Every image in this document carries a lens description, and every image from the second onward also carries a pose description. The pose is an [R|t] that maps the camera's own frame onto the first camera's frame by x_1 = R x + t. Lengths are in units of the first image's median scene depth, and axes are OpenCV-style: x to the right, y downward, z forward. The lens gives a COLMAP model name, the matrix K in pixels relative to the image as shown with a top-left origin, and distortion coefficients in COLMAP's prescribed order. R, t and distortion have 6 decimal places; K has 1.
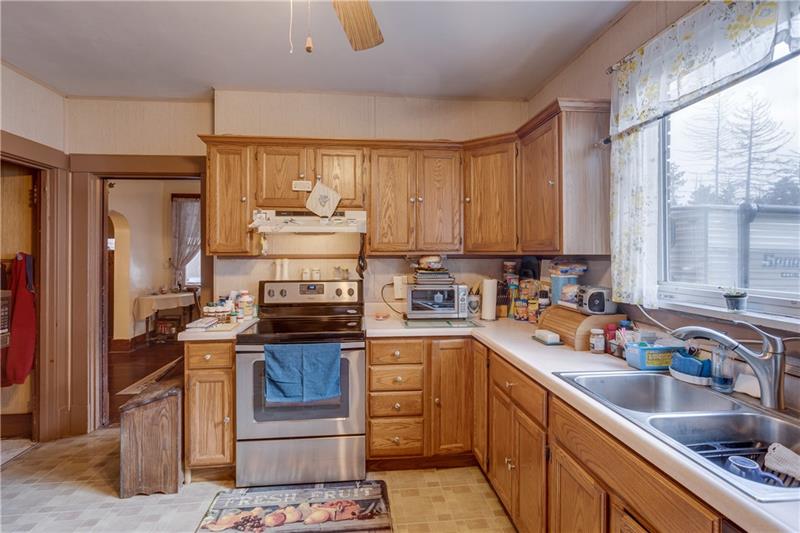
lens RADIAL K [[407.6, 0, 405.3], [0, 407.6, 249.4], [0, 0, 1]] dist [-0.011462, 0.007635]
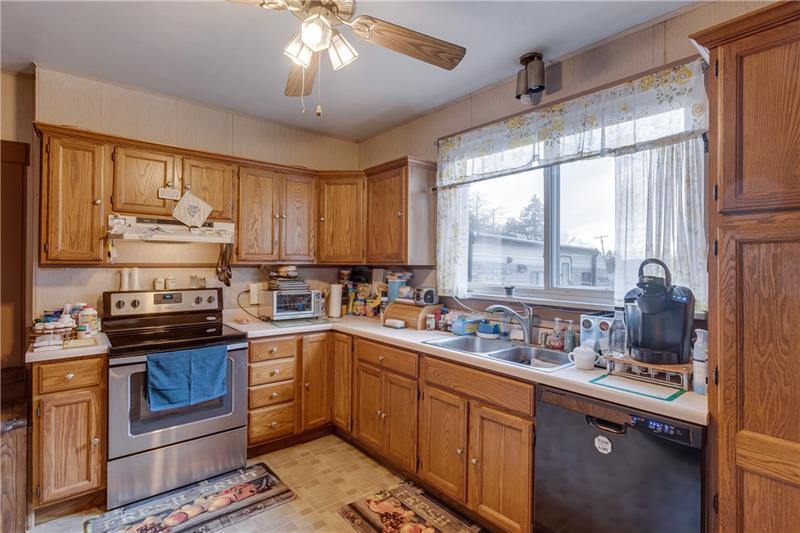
lens RADIAL K [[387.3, 0, 405.9], [0, 387.3, 264.0], [0, 0, 1]] dist [-0.011220, 0.006605]
pose [[0.829456, 0.007565, 0.558521, -0.342635], [-0.013667, 0.999884, 0.006753, -0.000002], [-0.558405, -0.013234, 0.829463, -0.118122]]
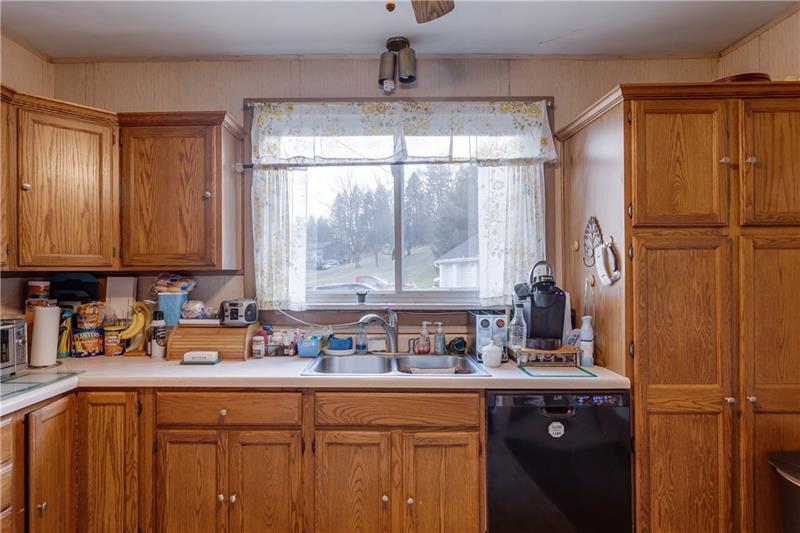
lens RADIAL K [[407.6, 0, 383.6], [0, 407.6, 269.1], [0, 0, 1]] dist [-0.011462, 0.007635]
pose [[0.140544, -0.002734, 0.990071, -0.484702], [-0.004507, 0.999984, 0.003401, 0.005449], [-0.990064, -0.004940, 0.140530, 0.419901]]
